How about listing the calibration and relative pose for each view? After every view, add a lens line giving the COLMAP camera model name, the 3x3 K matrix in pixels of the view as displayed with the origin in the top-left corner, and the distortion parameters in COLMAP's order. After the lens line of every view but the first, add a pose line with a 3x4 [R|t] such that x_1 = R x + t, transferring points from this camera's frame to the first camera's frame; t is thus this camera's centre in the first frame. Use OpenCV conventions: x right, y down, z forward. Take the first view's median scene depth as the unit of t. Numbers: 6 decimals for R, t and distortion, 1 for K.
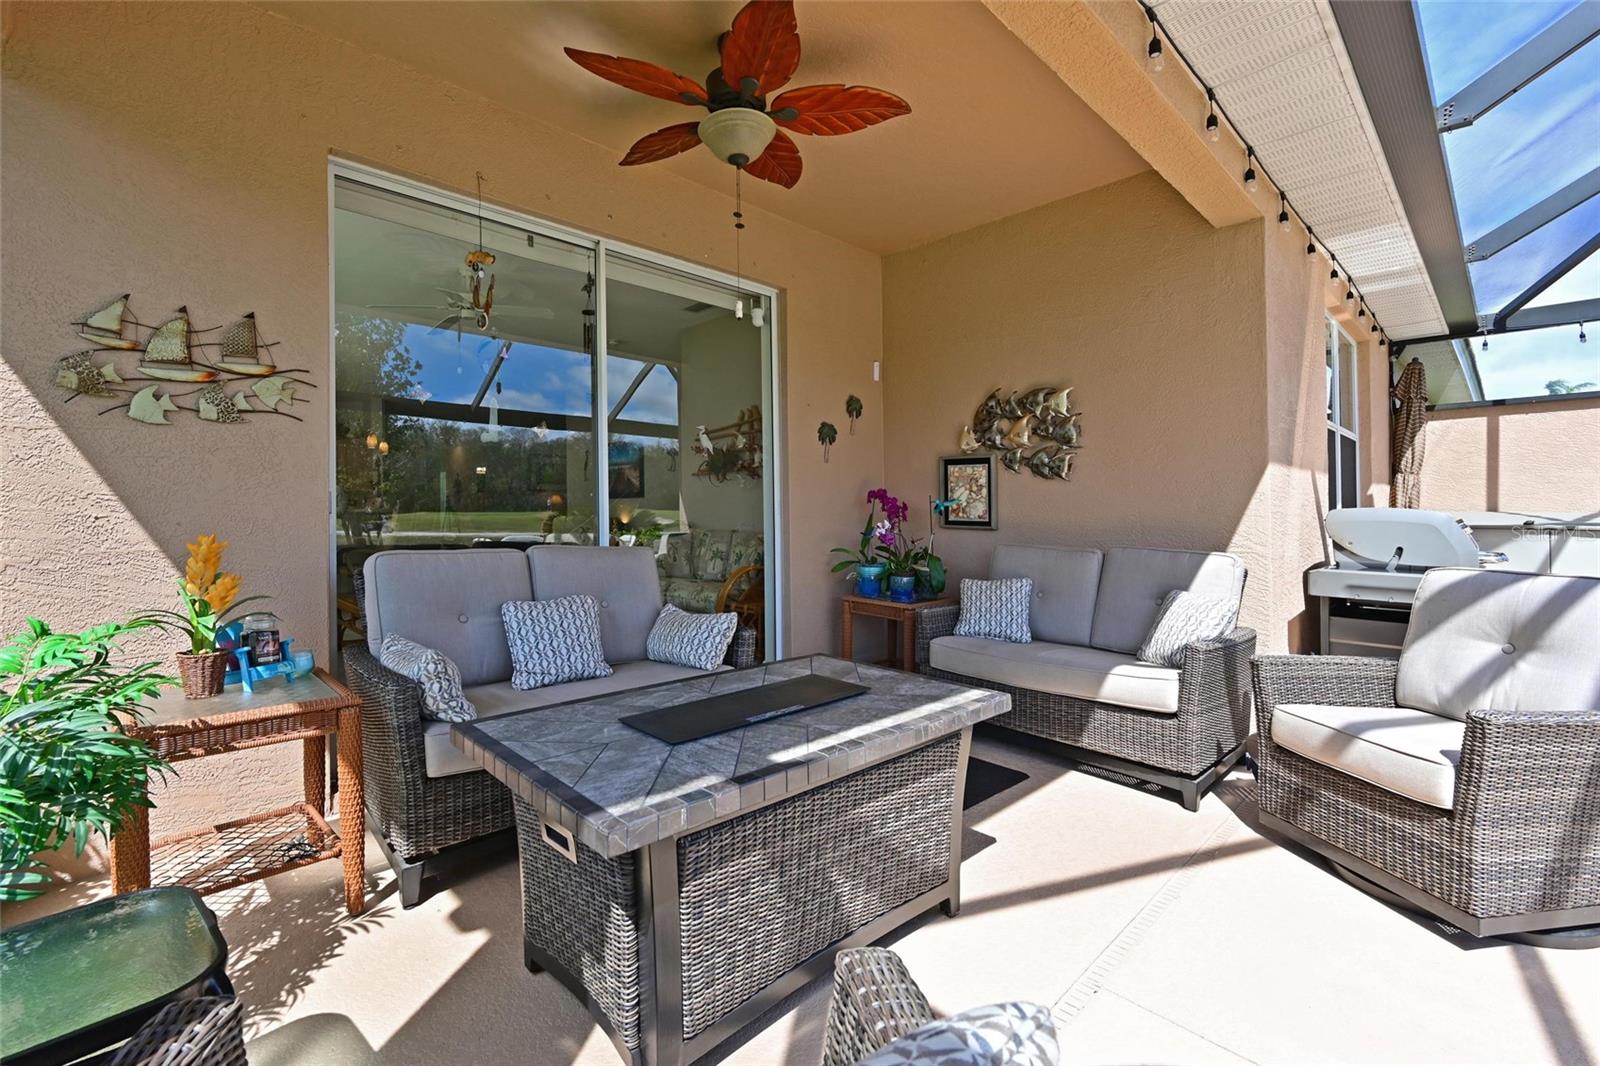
lens RADIAL K [[688.2, 0, 742.7], [0, 688.2, 520.1], [0, 0, 1]] dist [-0.000384, 0.000155]
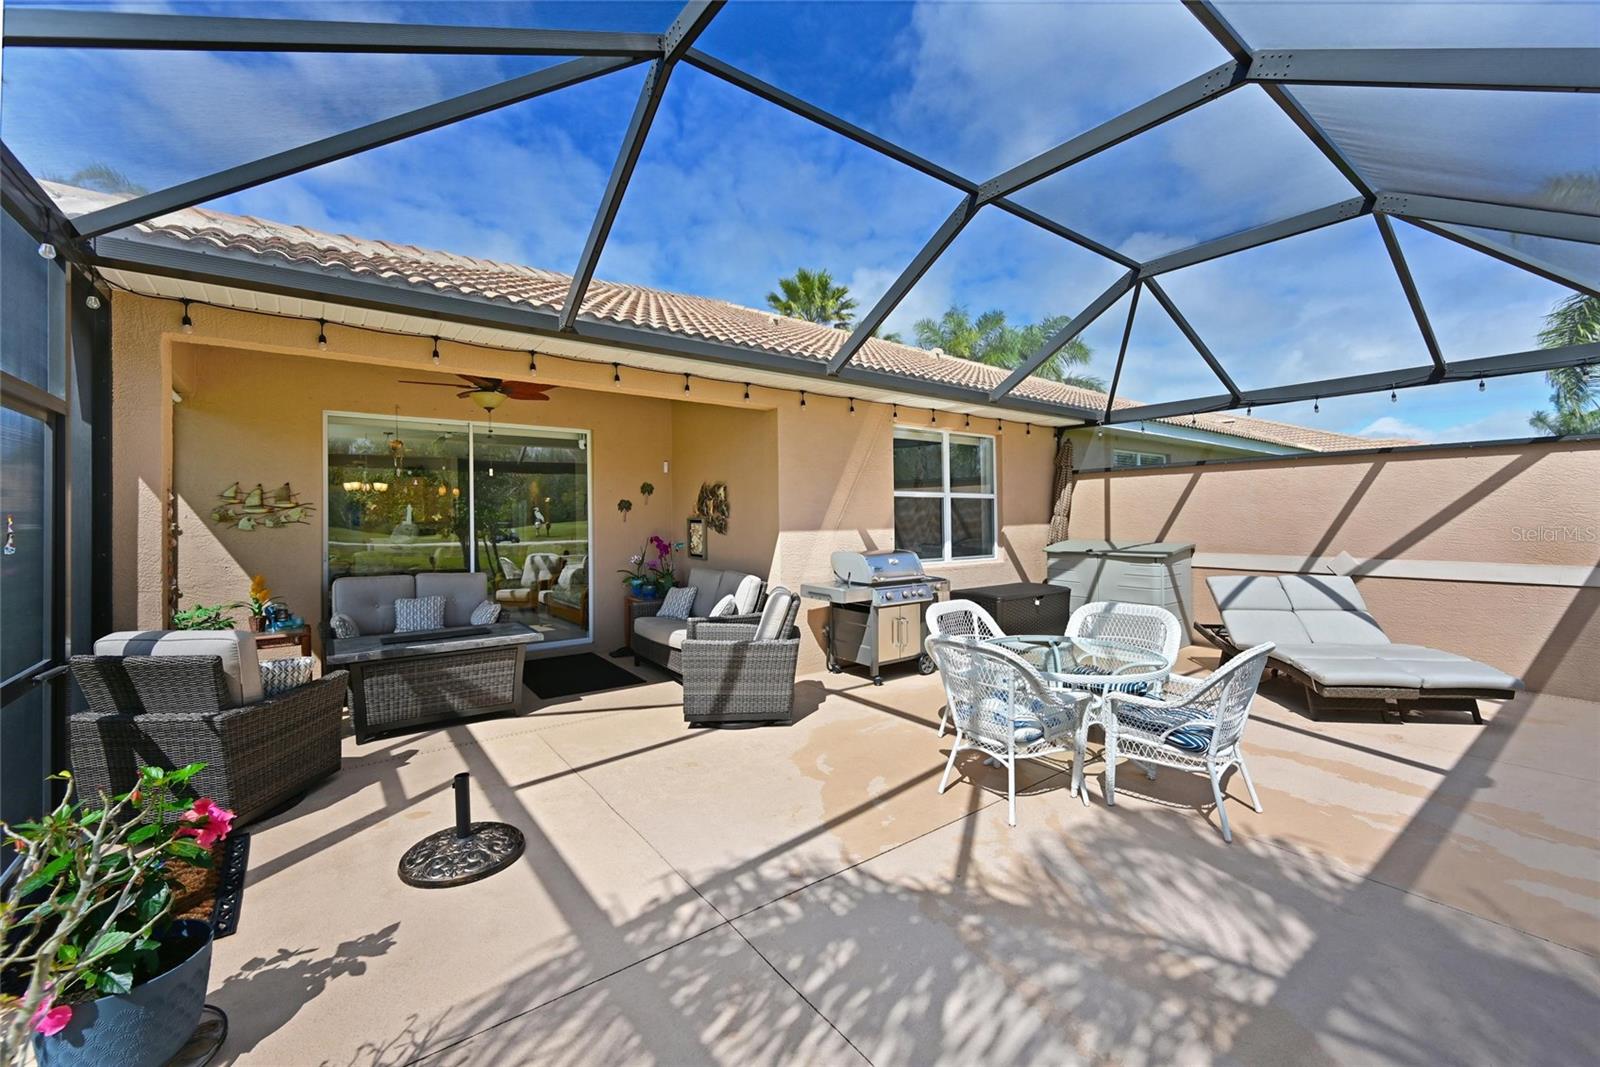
lens RADIAL K [[630.0, 0, 807.2], [0, 630.0, 518.2], [0, 0, 1]] dist [0.000878, -0.000096]
pose [[0.996243, -0.007254, -0.086295, 1.338259], [0.006715, 0.999956, -0.006544, -0.142245], [0.086339, 0.005940, 0.996248, -1.097087]]
